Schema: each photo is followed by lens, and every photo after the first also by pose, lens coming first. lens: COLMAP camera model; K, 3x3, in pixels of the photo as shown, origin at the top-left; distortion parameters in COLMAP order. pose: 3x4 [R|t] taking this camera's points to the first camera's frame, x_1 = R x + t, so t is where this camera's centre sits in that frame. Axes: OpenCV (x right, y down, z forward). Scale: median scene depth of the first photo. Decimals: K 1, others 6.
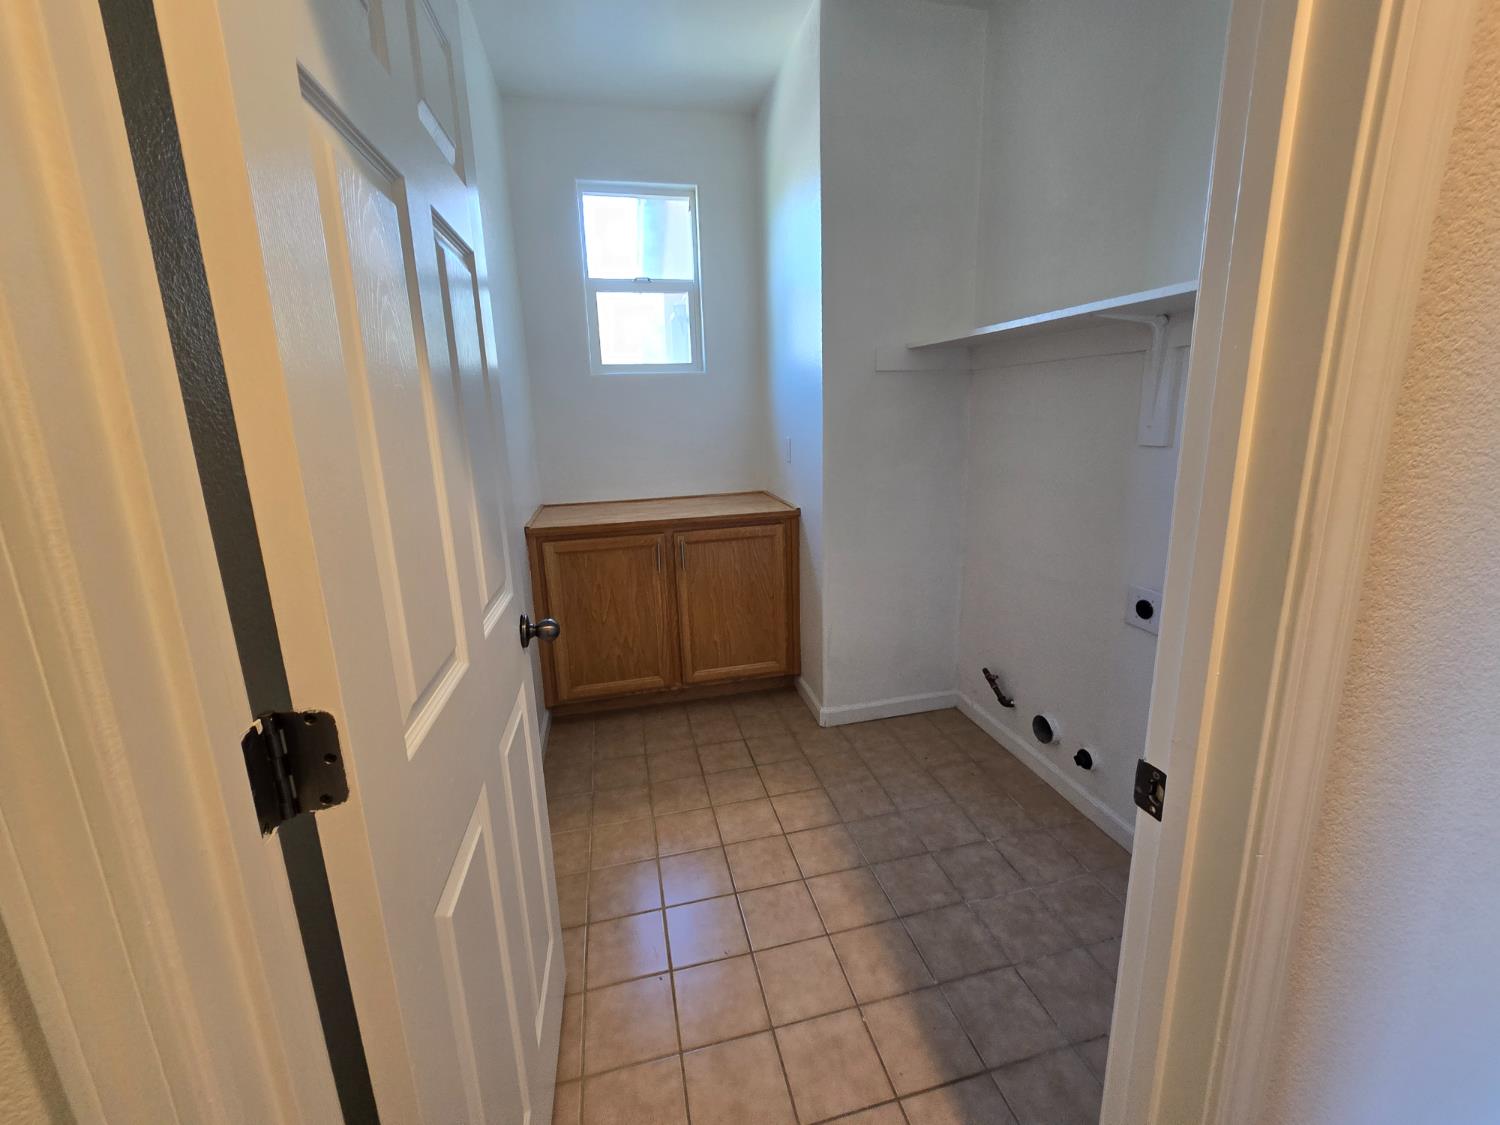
lens RADIAL K [[612.7, 0, 758.2], [0, 612.7, 550.5], [0, 0, 1]] dist [-0.007199, 0.002280]
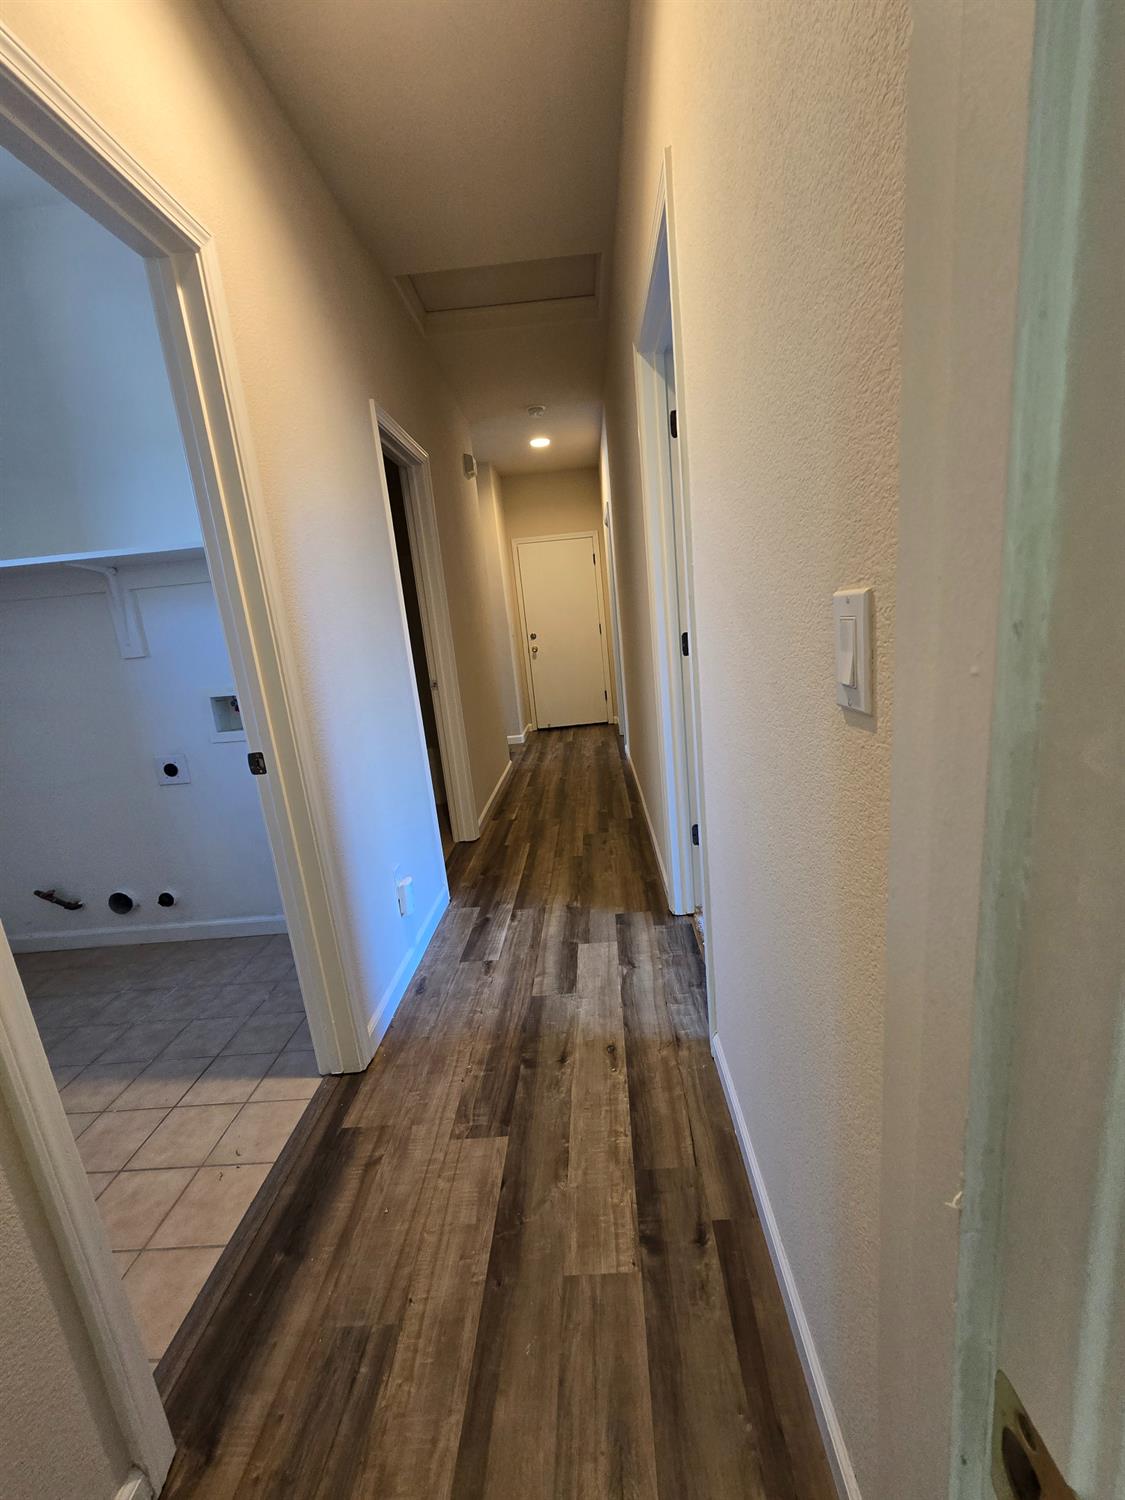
lens RADIAL K [[612.7, 0, 565.7], [0, 612.7, 749.5], [0, 0, 1]] dist [-0.007199, 0.002280]
pose [[0.265845, -0.198012, 0.943460, -0.483986], [0.297206, 0.947840, 0.115186, 0.169997], [-0.917058, 0.249780, 0.310829, -0.315304]]
